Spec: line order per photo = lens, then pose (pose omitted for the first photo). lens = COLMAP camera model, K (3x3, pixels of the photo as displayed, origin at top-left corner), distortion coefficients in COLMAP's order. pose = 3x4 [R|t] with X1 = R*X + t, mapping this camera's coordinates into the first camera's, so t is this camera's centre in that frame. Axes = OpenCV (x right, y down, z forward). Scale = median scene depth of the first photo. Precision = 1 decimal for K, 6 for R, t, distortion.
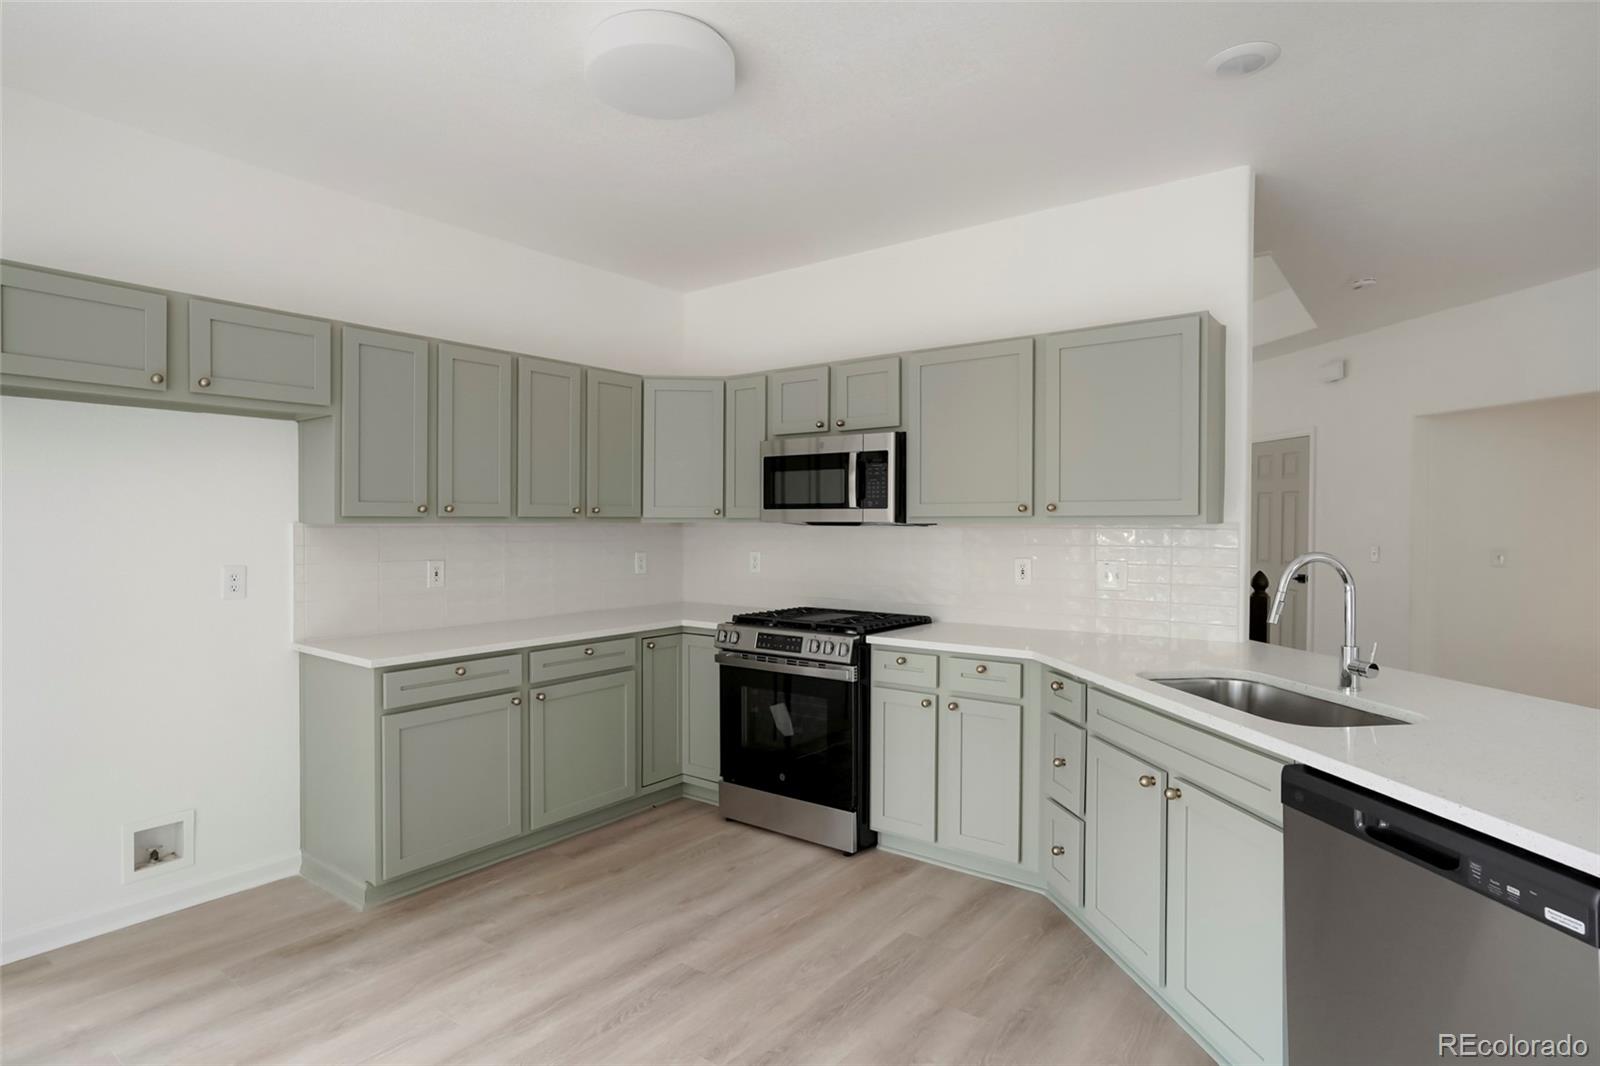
lens RADIAL K [[834.4, 0, 790.7], [0, 834.4, 526.3], [0, 0, 1]] dist [-0.020575, 0.001559]
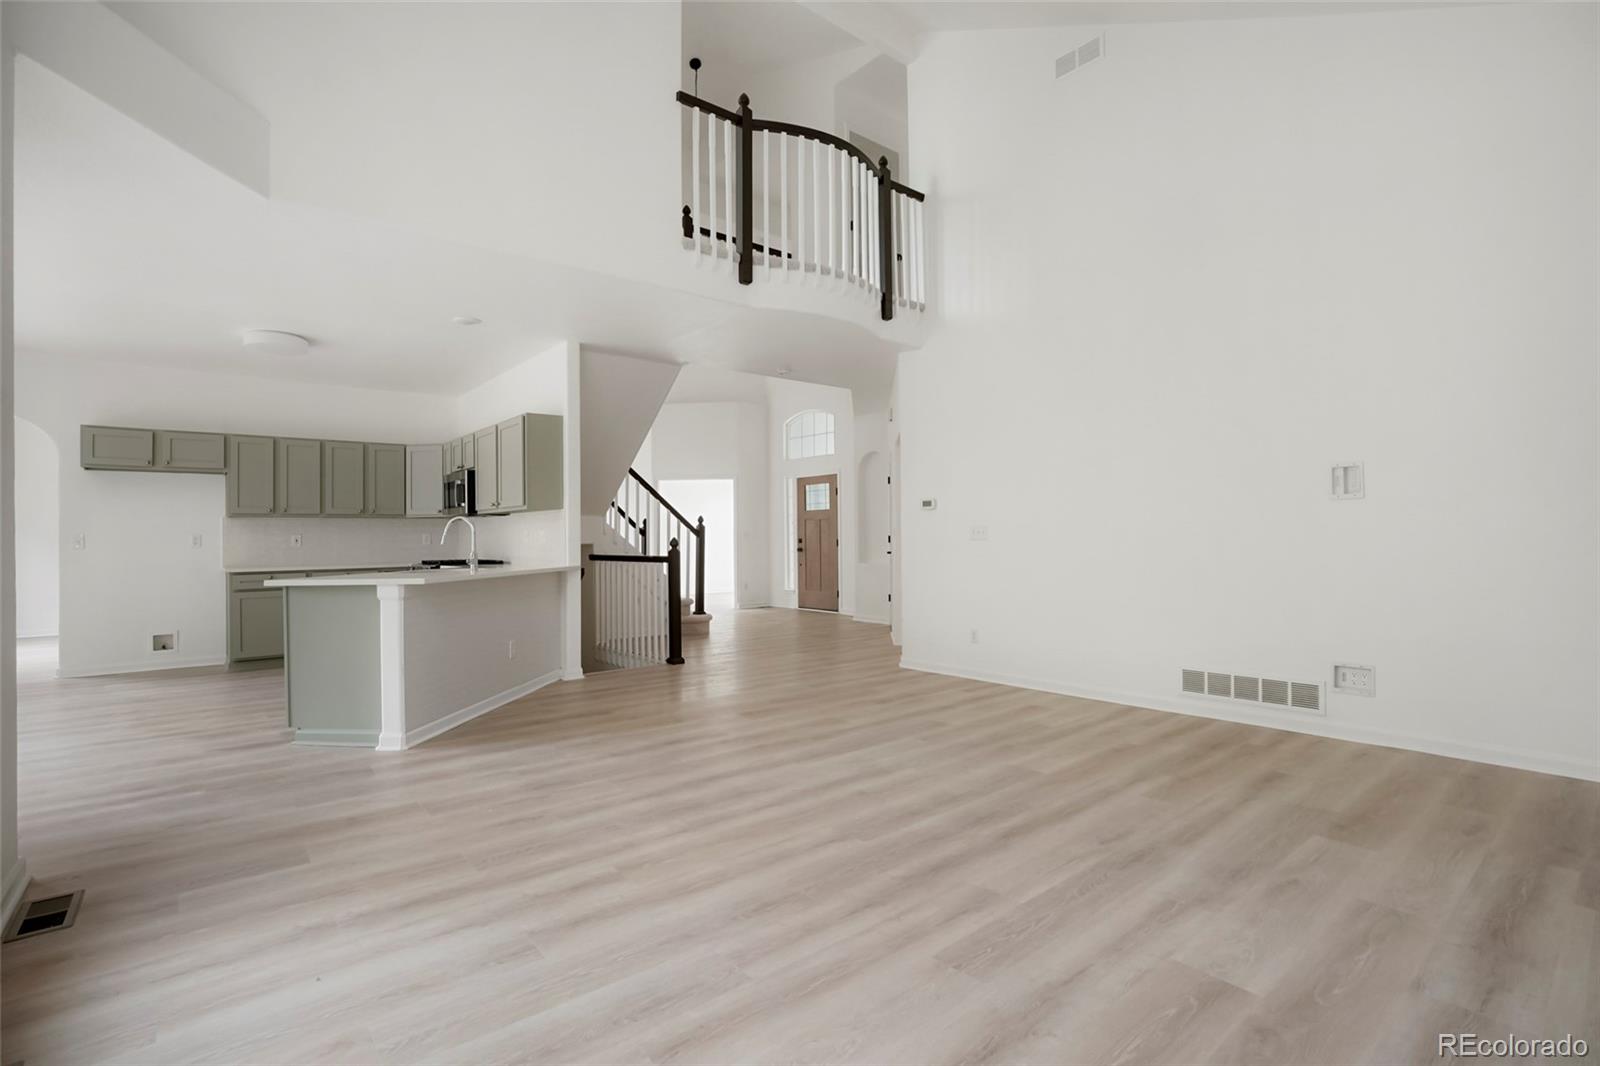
lens RADIAL K [[743.0, 0, 790.2], [0, 743.0, 533.3], [0, 0, 1]] dist [-0.053567, 0.019892]
pose [[0.974243, -0.011503, -0.225206, 1.401591], [0.008946, 0.999883, -0.012371, 0.079110], [0.225322, 0.010038, 0.974233, -0.641782]]
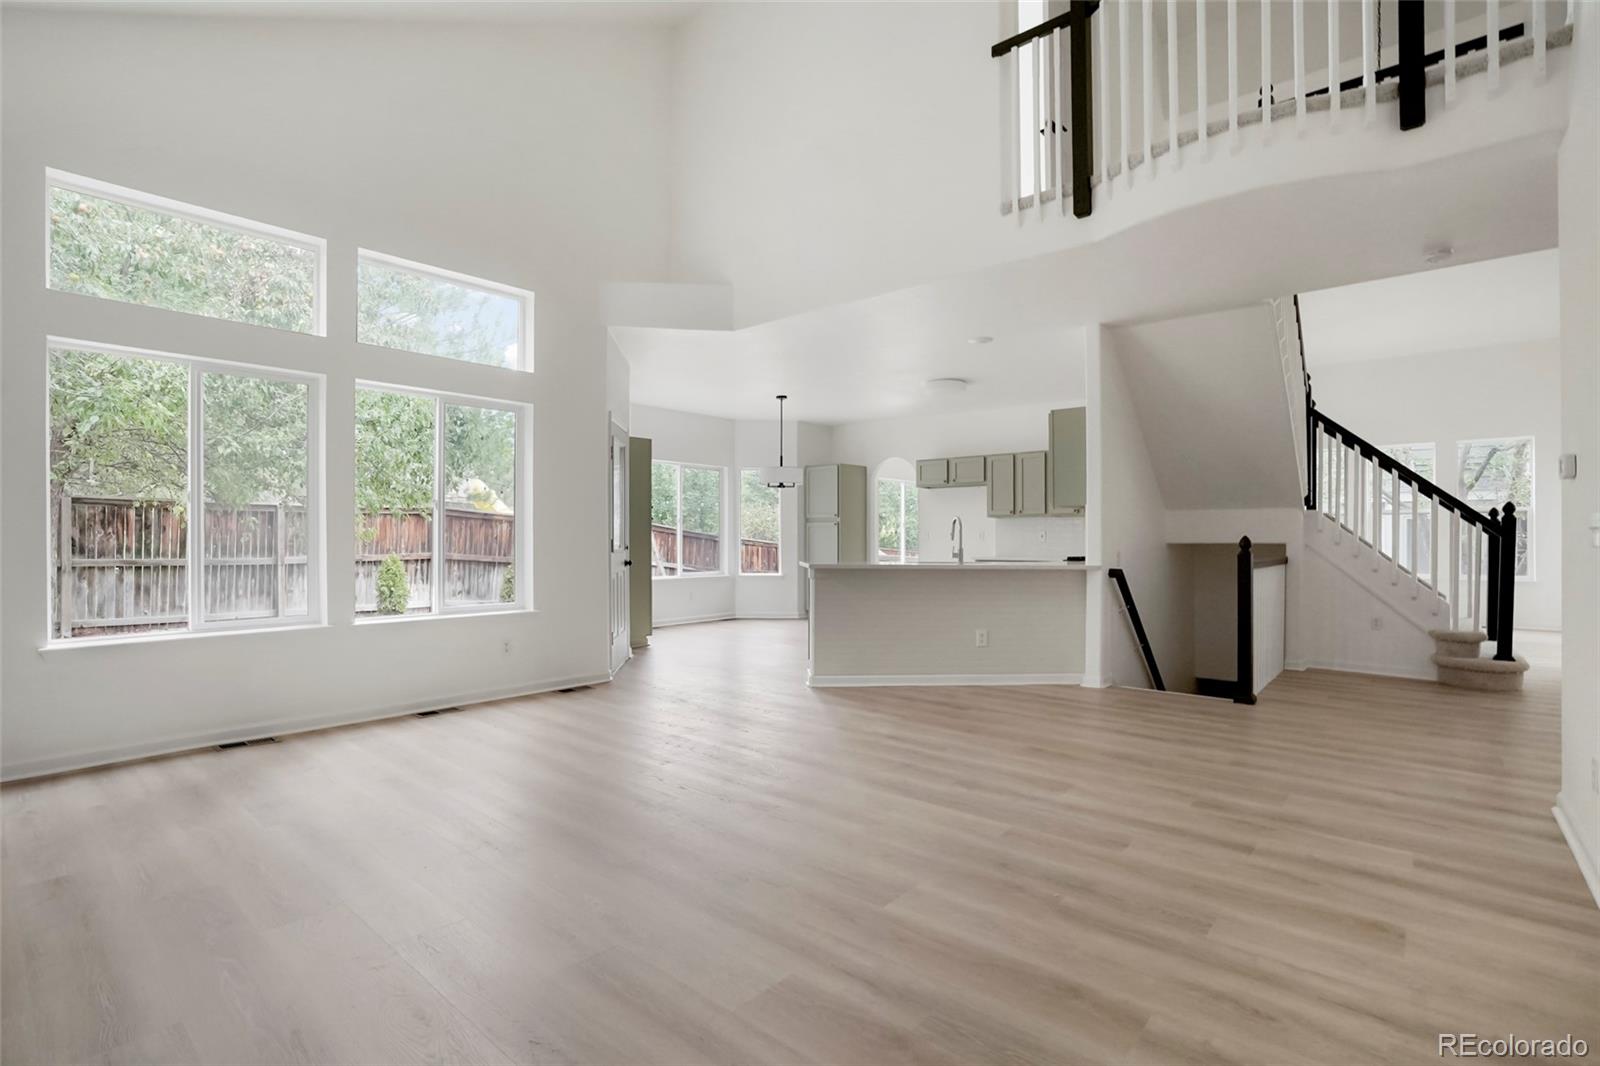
lens RADIAL K [[743.0, 0, 790.2], [0, 743.0, 533.3], [0, 0, 1]] dist [-0.053567, 0.019892]
pose [[-0.055607, -0.006739, -0.998430, 2.147964], [-0.008896, 0.999941, -0.006254, 0.075071], [0.998413, 0.008535, -0.055663, 0.355993]]
